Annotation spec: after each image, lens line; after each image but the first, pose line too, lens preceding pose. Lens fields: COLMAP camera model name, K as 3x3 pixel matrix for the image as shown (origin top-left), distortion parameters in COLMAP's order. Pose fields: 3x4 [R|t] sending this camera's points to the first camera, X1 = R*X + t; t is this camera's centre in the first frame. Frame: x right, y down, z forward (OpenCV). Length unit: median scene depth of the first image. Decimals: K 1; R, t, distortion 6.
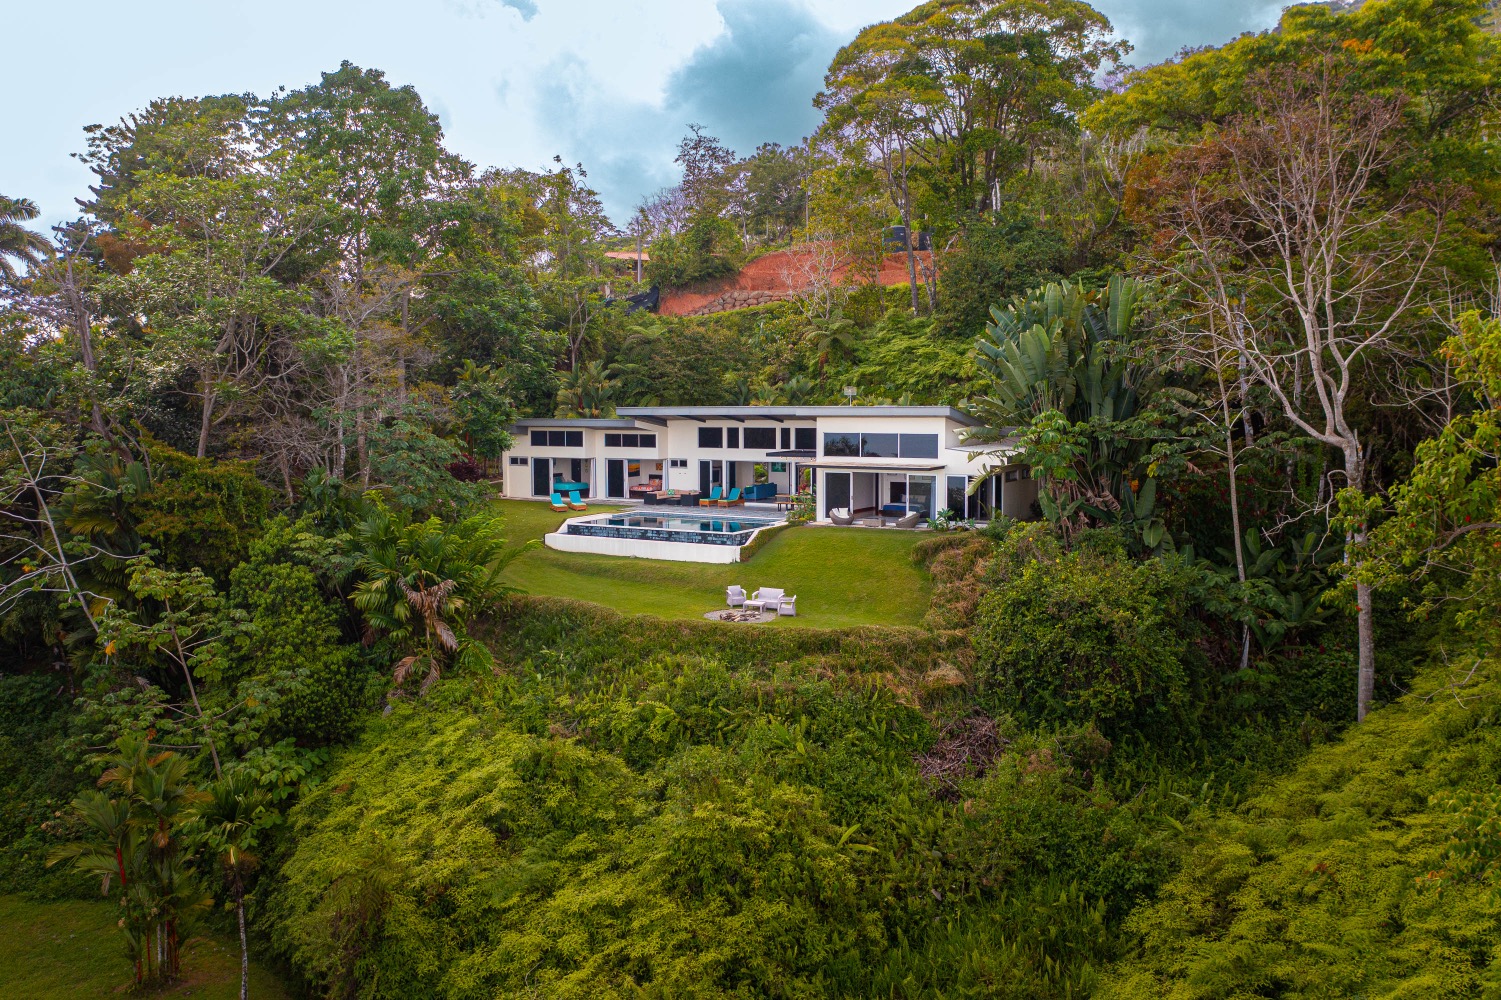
lens RADIAL K [[1192.9, 0, 772.2], [0, 1192.9, 548.0], [0, 0, 1]] dist [0.108371, 0.000209]
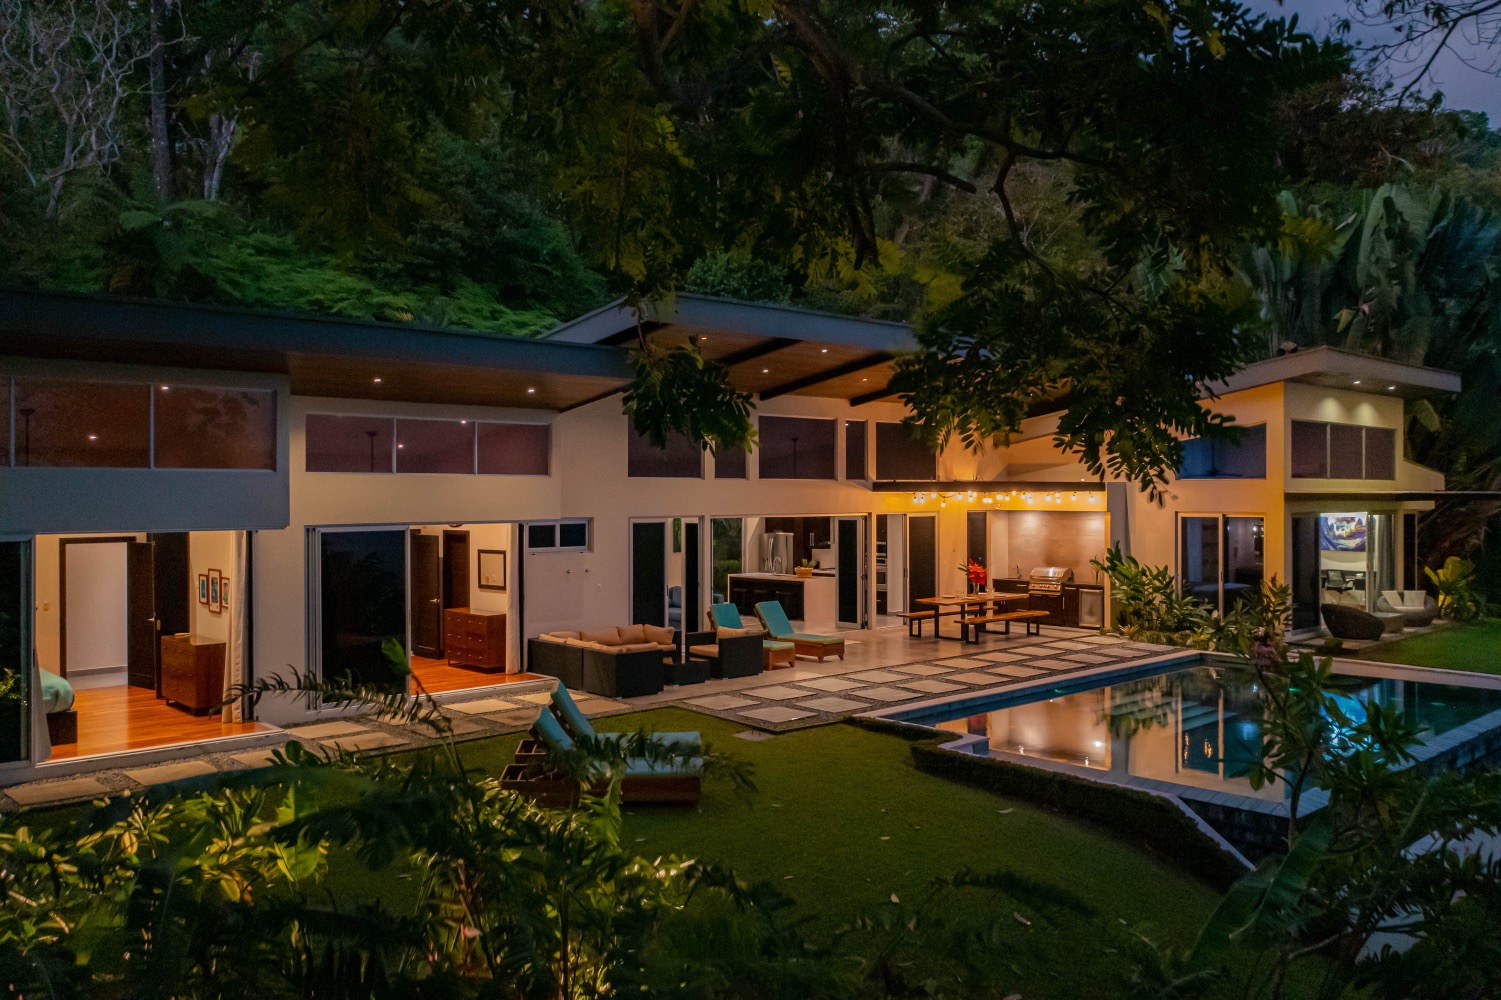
lens RADIAL K [[1202.7, 0, 779.4], [0, 1202.7, 498.9], [0, 0, 1]] dist [-0.001007, -0.001539]
pose [[0.255128, 0.006436, 0.966886, -0.344170], [0.125859, 0.991249, -0.039808, -0.064187], [-0.958681, 0.131847, 0.252085, 0.913971]]
